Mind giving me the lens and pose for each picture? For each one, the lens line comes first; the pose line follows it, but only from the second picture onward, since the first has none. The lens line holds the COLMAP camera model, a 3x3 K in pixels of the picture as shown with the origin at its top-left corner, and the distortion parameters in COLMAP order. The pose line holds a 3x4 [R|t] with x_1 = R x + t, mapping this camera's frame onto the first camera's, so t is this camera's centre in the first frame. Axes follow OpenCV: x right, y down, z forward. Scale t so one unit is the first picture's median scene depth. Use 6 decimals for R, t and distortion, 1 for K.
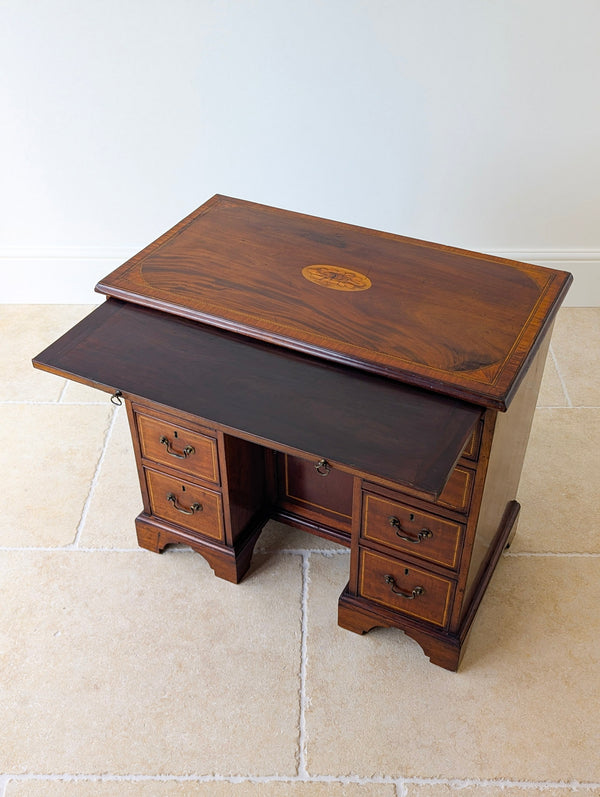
lens RADIAL K [[847.8, 0, 310.4], [0, 847.8, 414.9], [0, 0, 1]] dist [0.062238, -0.025631]
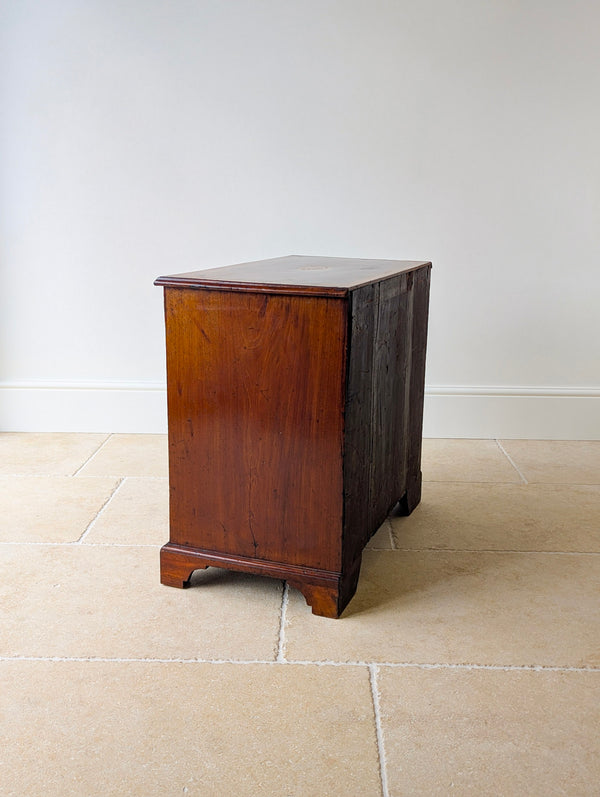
lens RADIAL K [[843.6, 0, 315.6], [0, 843.6, 392.7], [0, 0, 1]] dist [0.065515, -0.029310]
pose [[0.999873, 0.013511, 0.008490, 0.018561], [-0.008213, 0.891918, -0.452123, 0.542708], [-0.013681, 0.451996, 0.891915, -0.073593]]
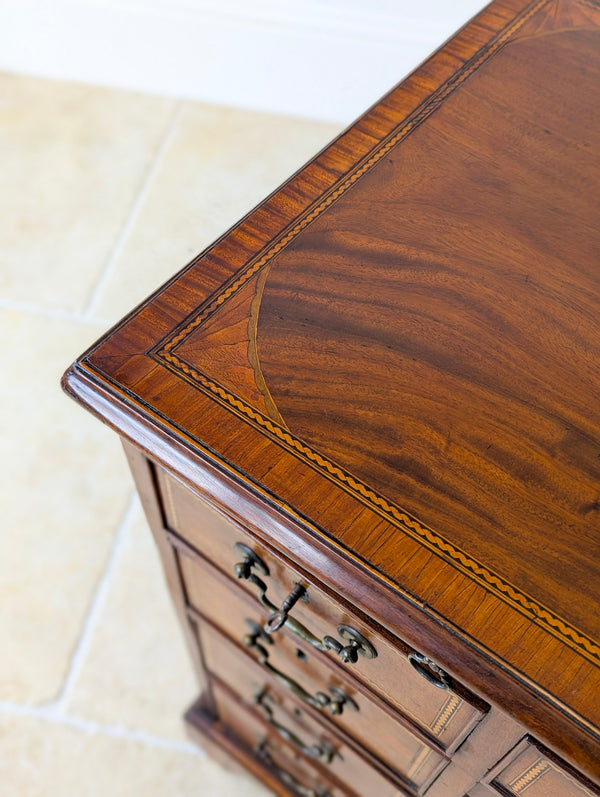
lens RADIAL K [[863.9, 0, 316.0], [0, 863.9, 397.4], [0, 0, 1]] dist [0.066110, -0.032432]
pose [[0.981210, 0.174714, -0.081860, -0.143094], [-0.143515, 0.944479, 0.295571, -0.204573], [0.128956, -0.278270, 0.951807, 0.688657]]
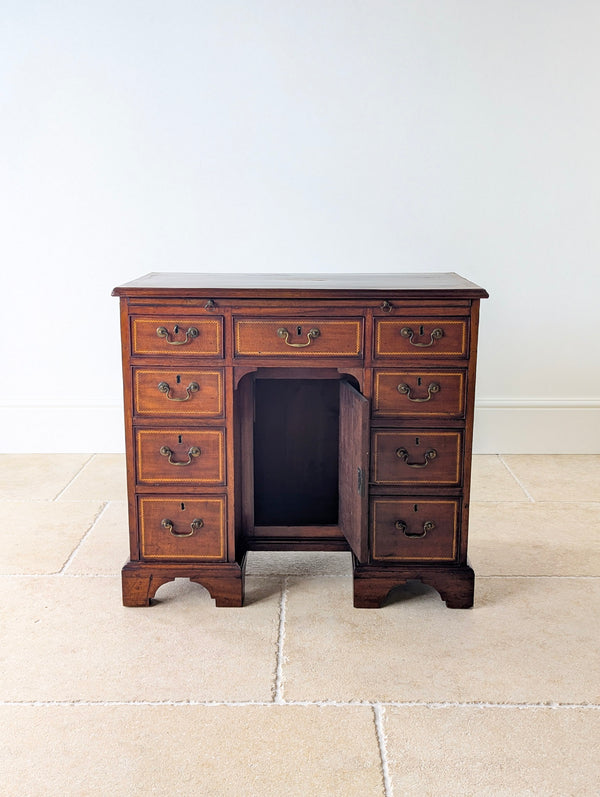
lens RADIAL K [[852.2, 0, 301.9], [0, 852.2, 388.7], [0, 0, 1]] dist [0.060148, -0.019128]
pose [[0.903988, -0.088497, 0.418299, -0.458374], [0.272107, 0.873718, -0.403204, 0.437226], [-0.329793, 0.478314, 0.813912, 0.047537]]
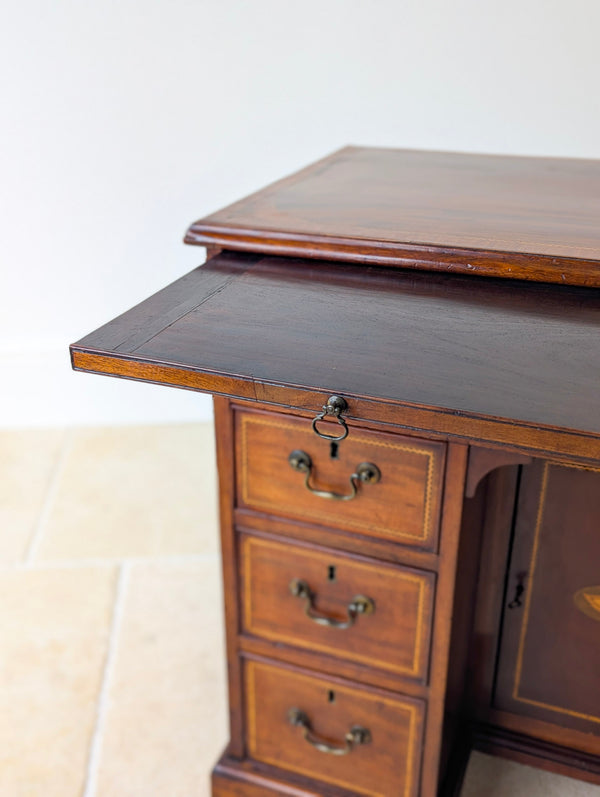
lens RADIAL K [[864.8, 0, 300.0], [0, 864.8, 398.5], [0, 0, 1]] dist [0.048571, -0.043264]
pose [[0.995455, -0.042250, 0.085350, -0.210551], [0.061996, 0.967792, -0.243999, 0.045077], [-0.072292, 0.248181, 0.966012, 0.512827]]
